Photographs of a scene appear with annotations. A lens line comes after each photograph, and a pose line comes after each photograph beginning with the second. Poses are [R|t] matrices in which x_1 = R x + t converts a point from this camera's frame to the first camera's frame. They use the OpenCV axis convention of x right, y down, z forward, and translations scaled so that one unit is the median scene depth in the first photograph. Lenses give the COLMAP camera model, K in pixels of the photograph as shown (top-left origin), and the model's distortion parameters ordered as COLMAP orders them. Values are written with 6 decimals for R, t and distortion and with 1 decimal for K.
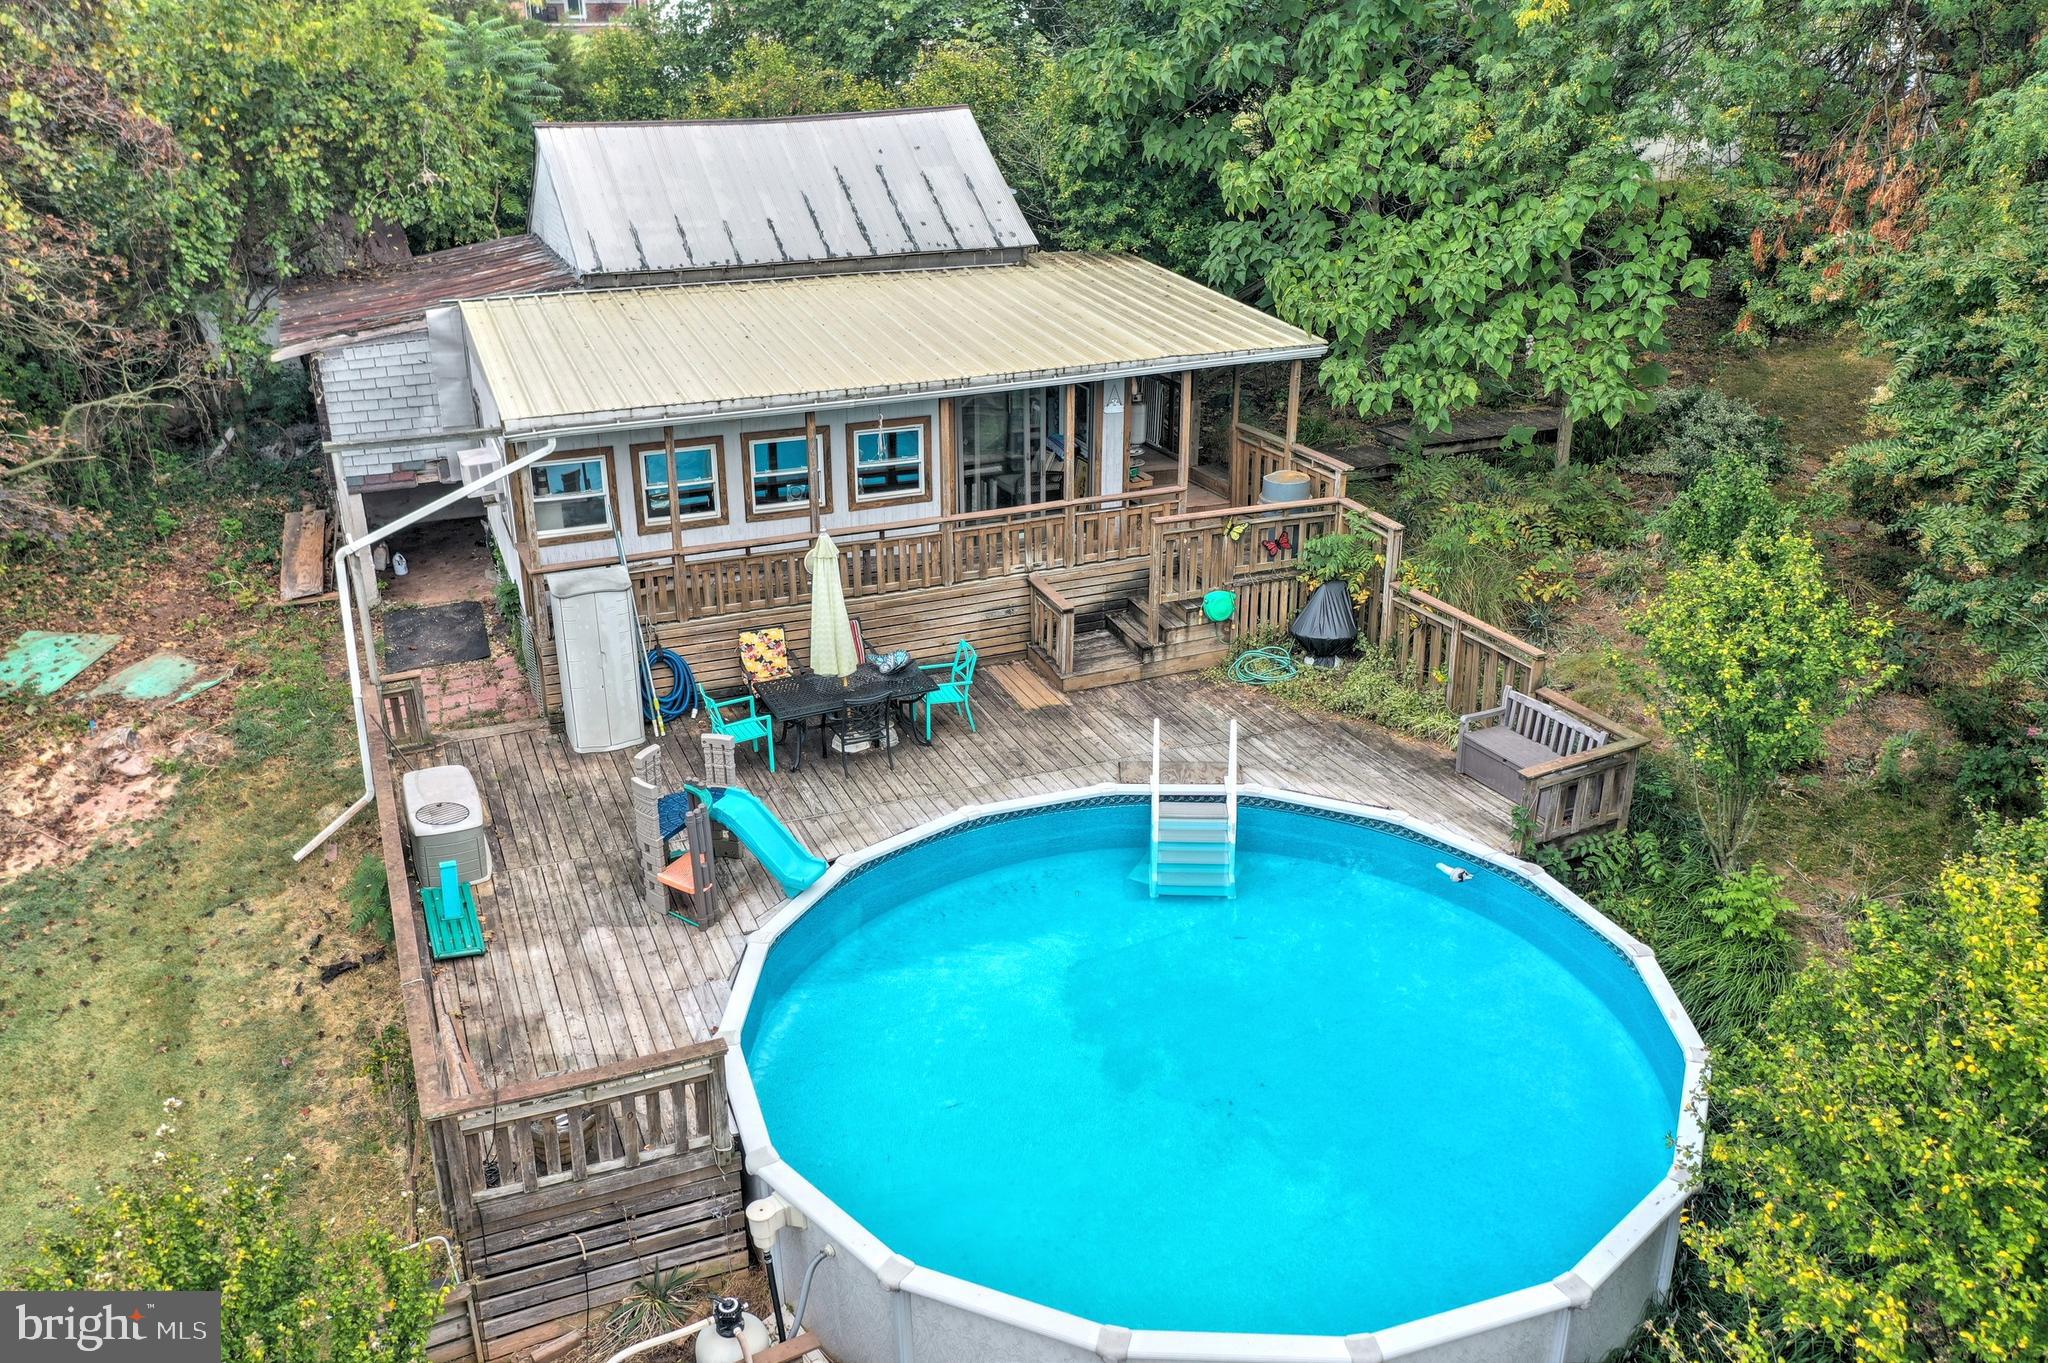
lens RADIAL K [[1622.6, 0, 1020.9], [0, 1622.6, 679.0], [0, 0, 1]] dist [0.008768, -0.002686]
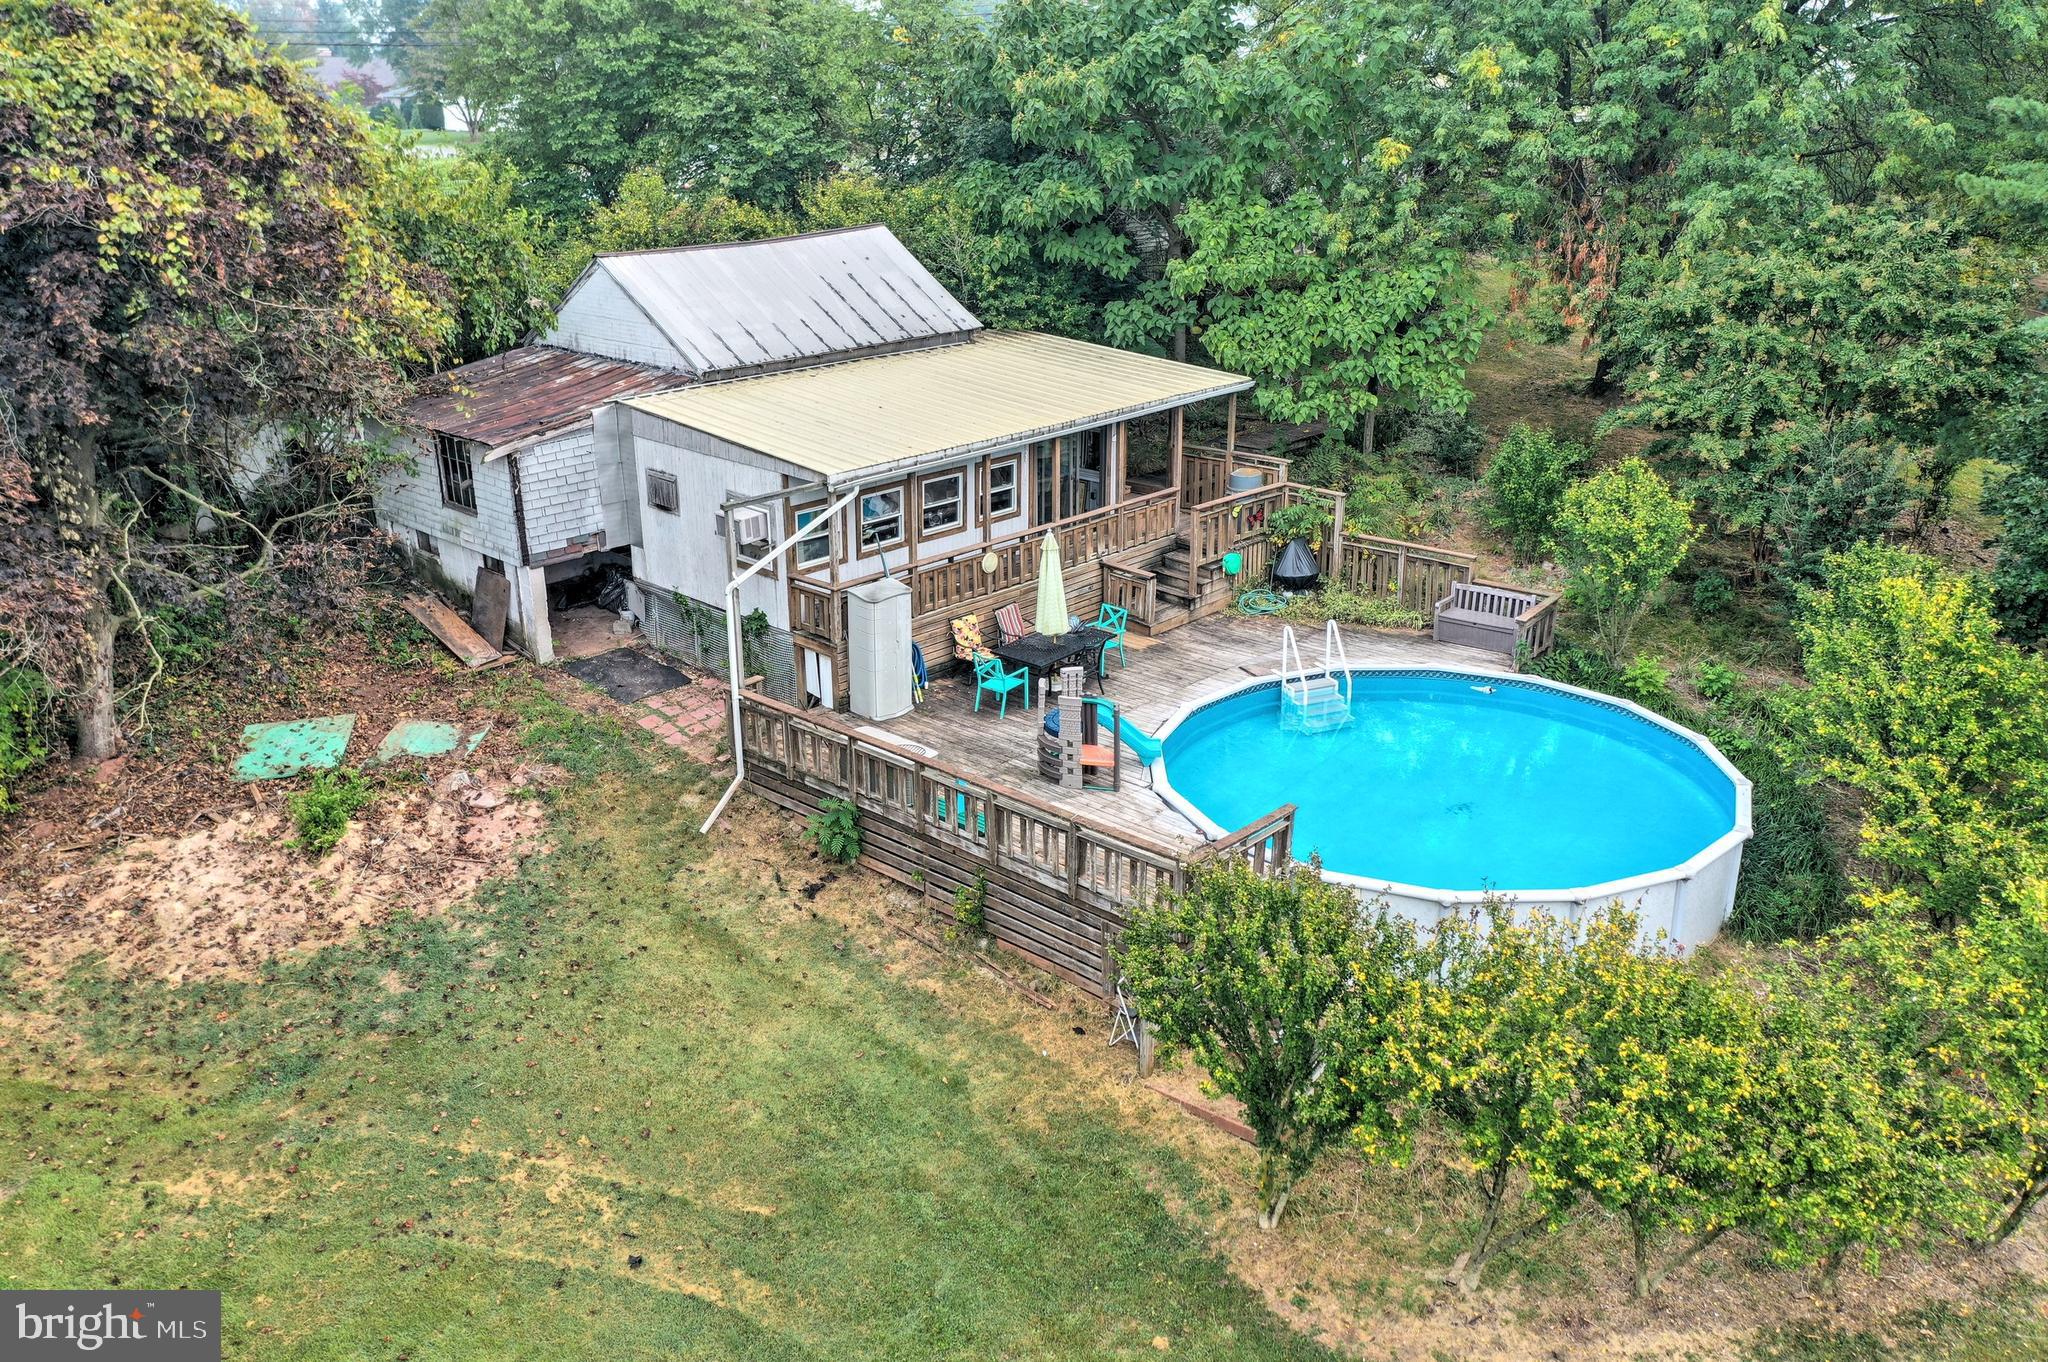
lens RADIAL K [[1622.6, 0, 1014.7], [0, 1622.6, 682.6], [0, 0, 1]] dist [0.008768, -0.002686]
pose [[0.913257, -0.146180, 0.380254, -0.620144], [0.162361, 0.986674, -0.010638, 0.043181], [-0.373631, 0.071453, 0.924821, -0.252891]]
